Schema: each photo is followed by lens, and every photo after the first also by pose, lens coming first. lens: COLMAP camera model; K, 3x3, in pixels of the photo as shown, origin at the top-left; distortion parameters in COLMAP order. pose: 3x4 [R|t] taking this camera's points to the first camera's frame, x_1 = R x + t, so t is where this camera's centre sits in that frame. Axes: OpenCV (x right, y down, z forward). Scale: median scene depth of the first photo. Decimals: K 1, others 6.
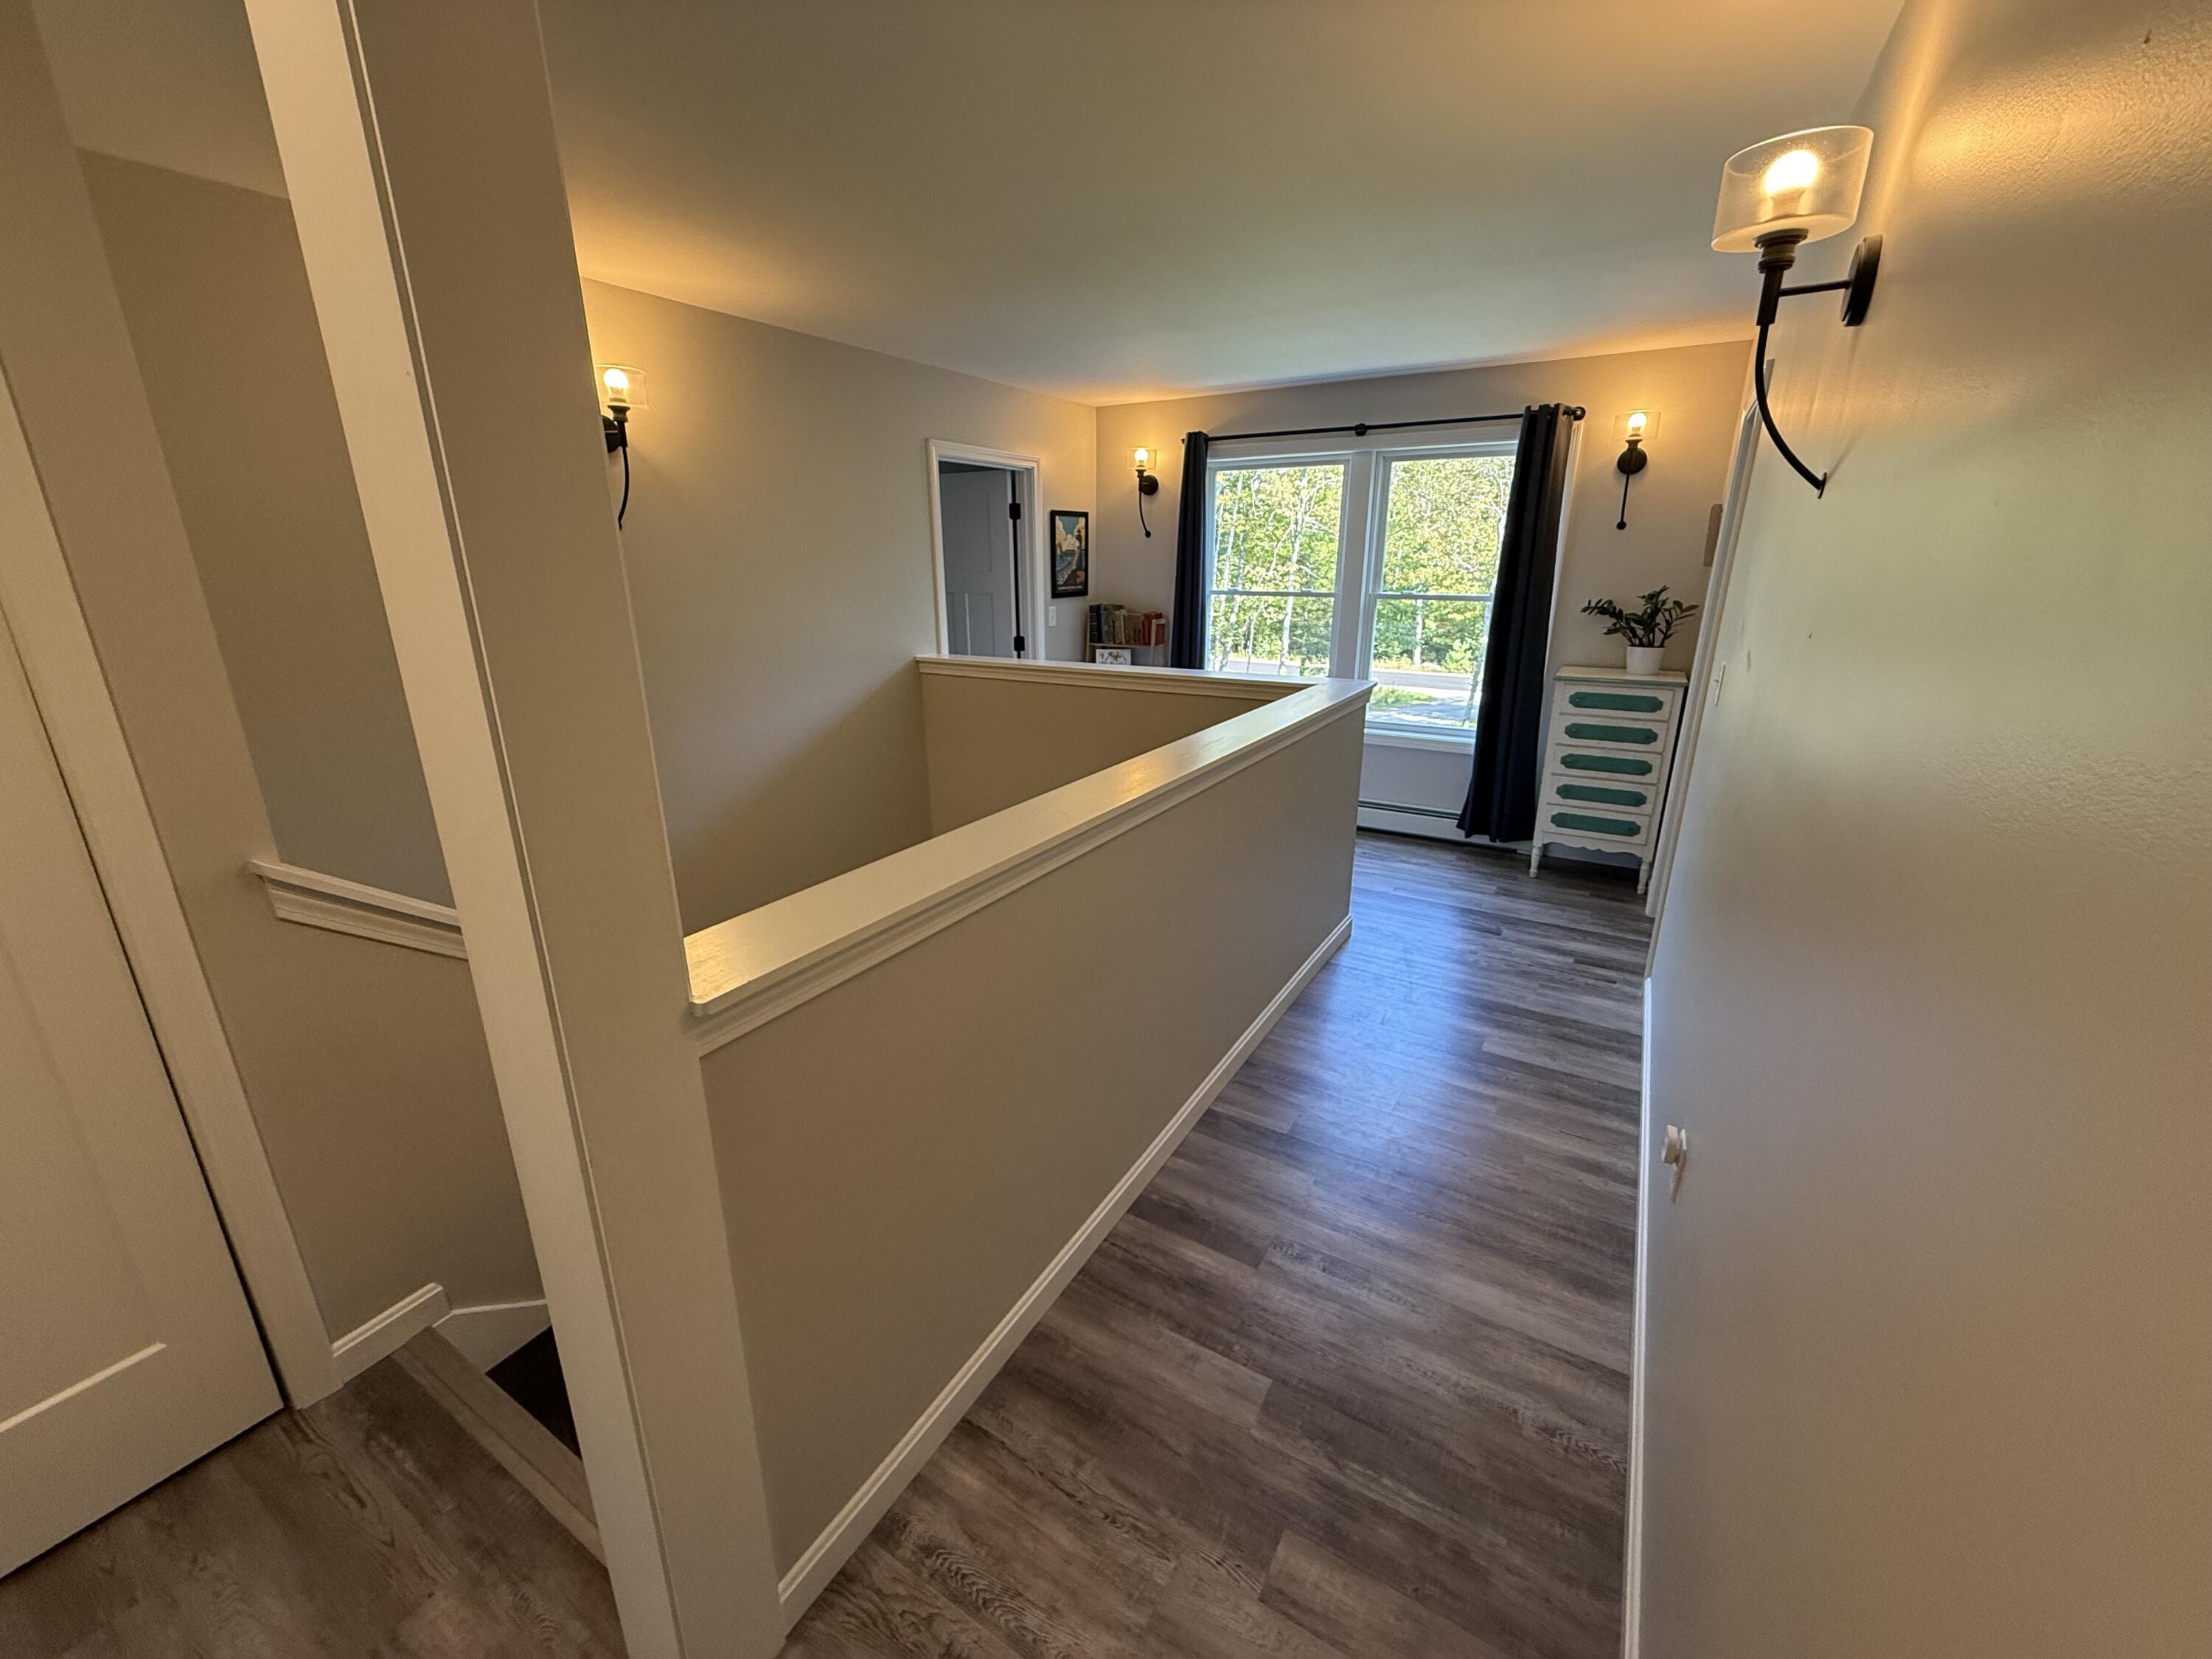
lens RADIAL K [[886.8, 0, 1092.8], [0, 886.8, 850.4], [0, 0, 1]] dist [0.000947, 0.000299]
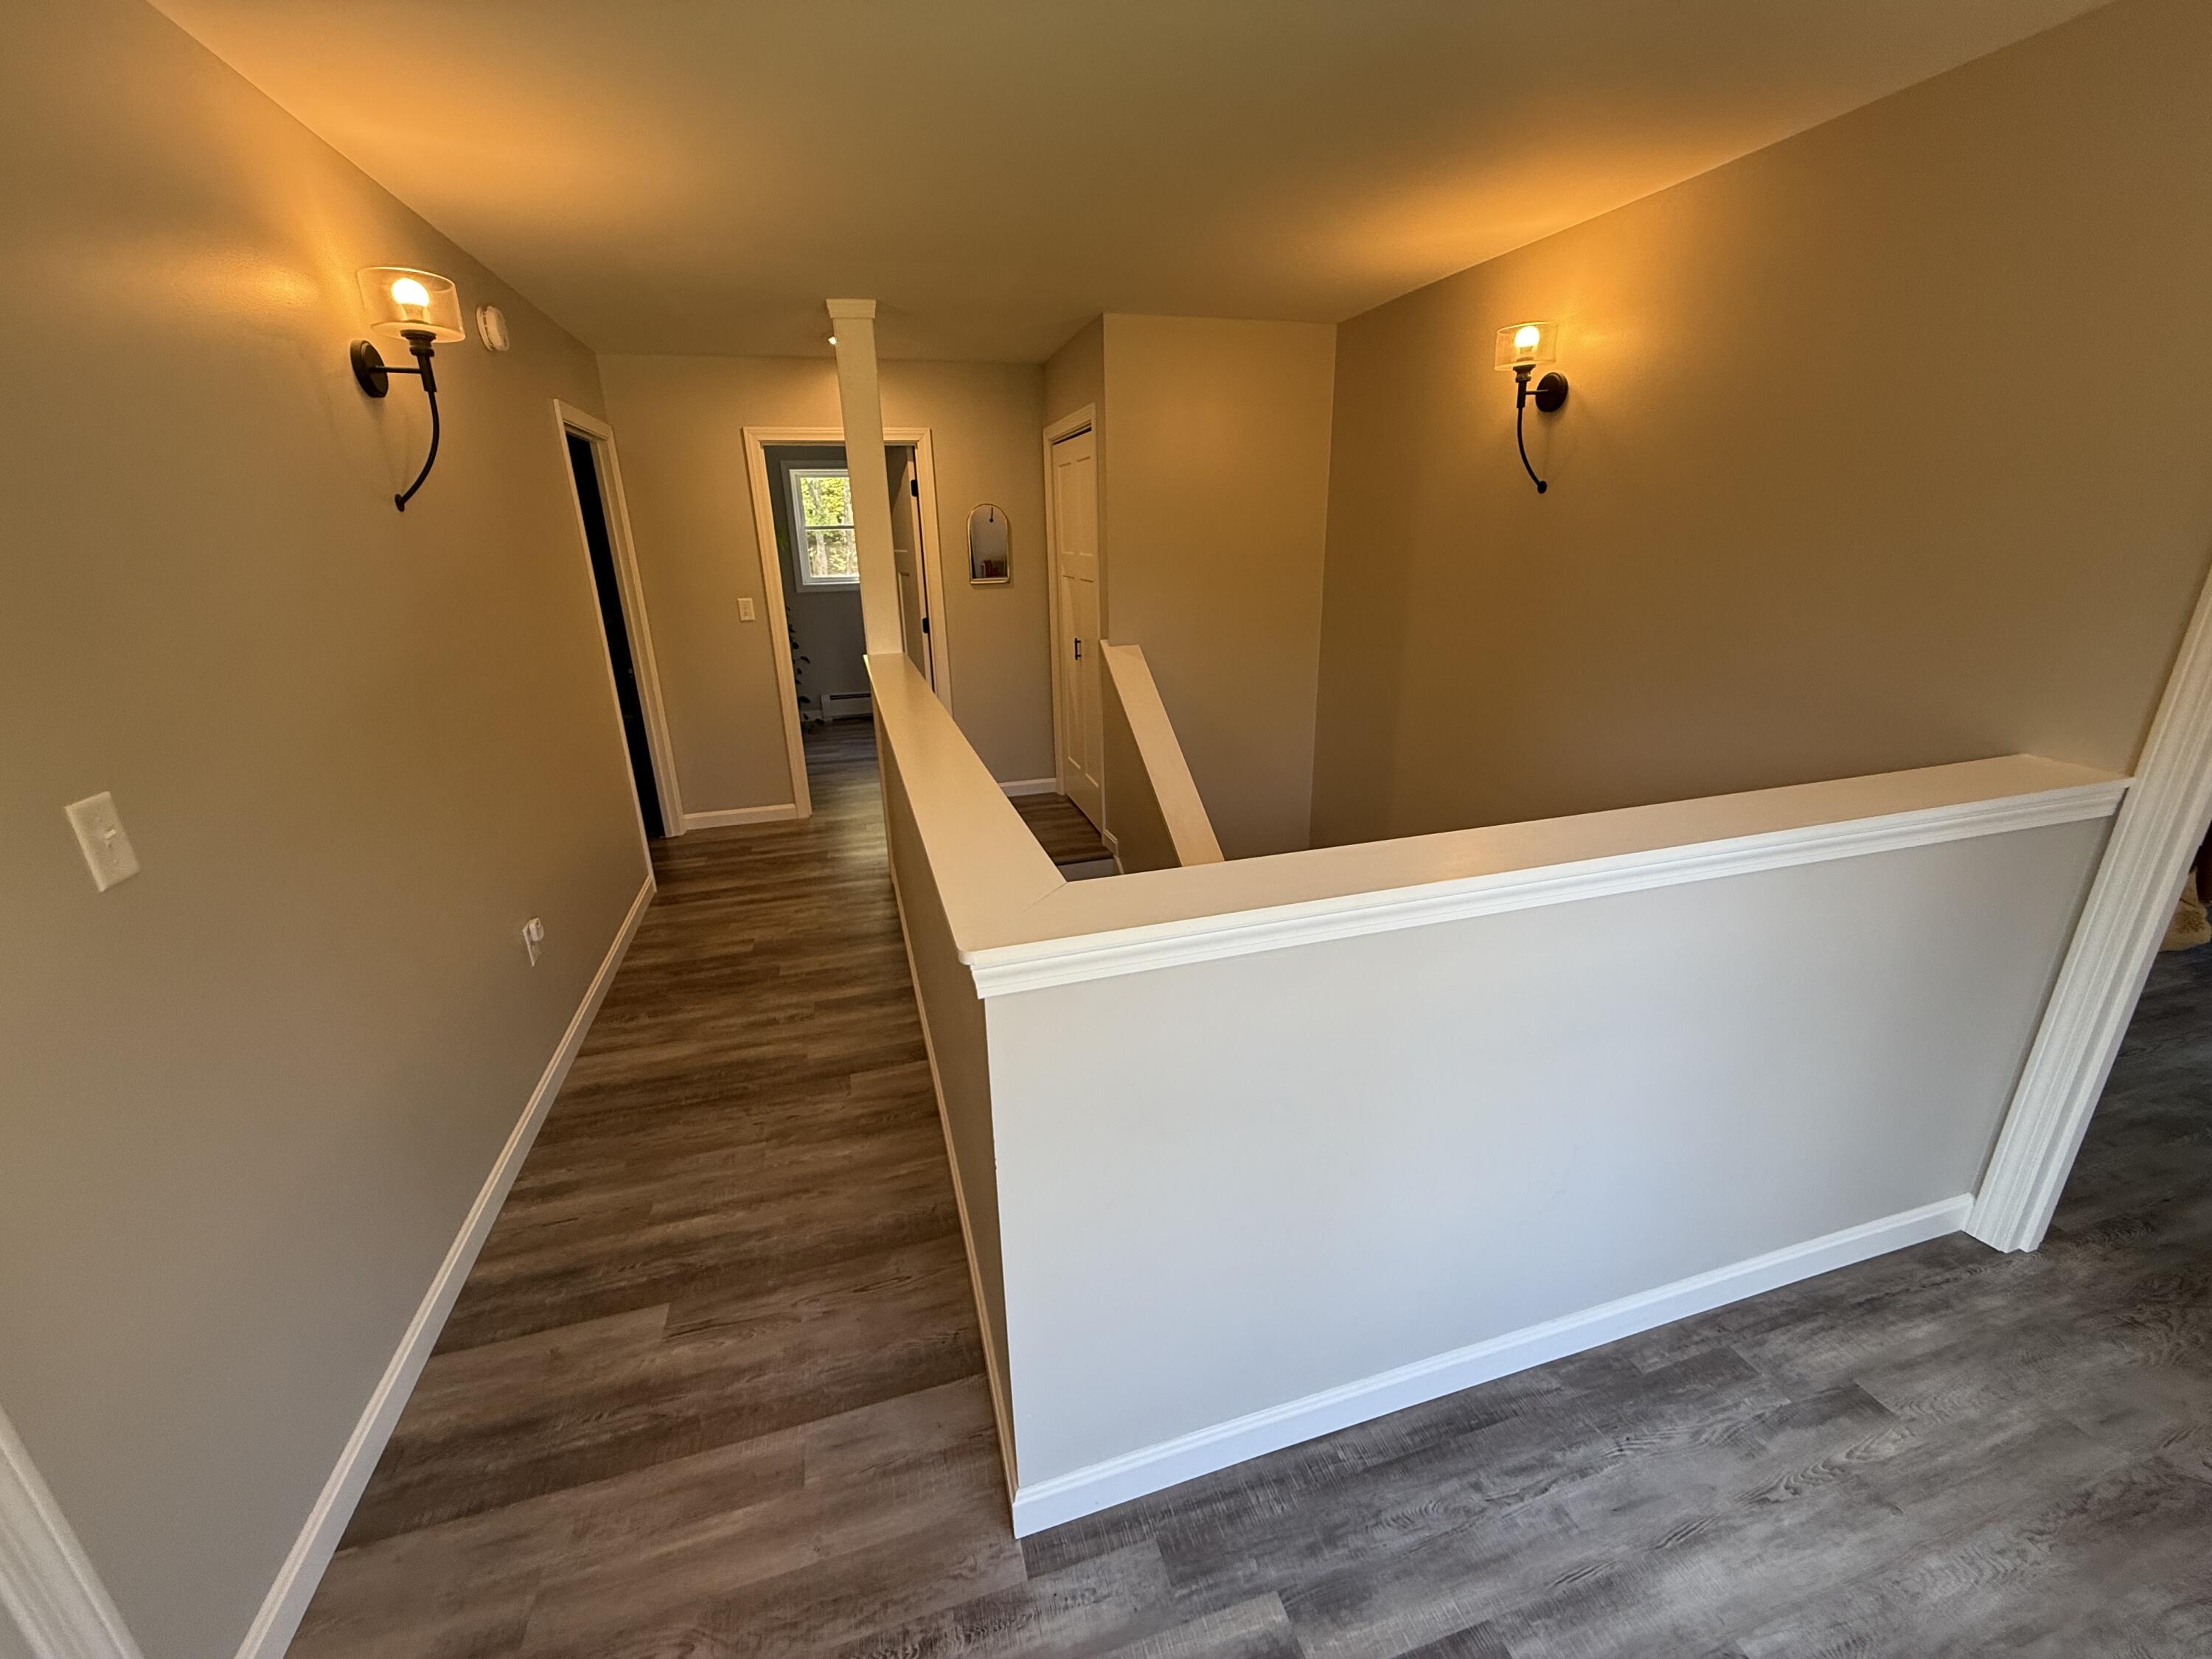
lens RADIAL K [[886.8, 0, 1095.5], [0, 886.8, 824.0], [0, 0, 1]] dist [0.000947, 0.000299]
pose [[-0.676591, 0.252931, -0.691557, 0.843506], [-0.203013, 0.838687, 0.505361, -0.668875], [0.707821, 0.482318, -0.516100, 1.989670]]
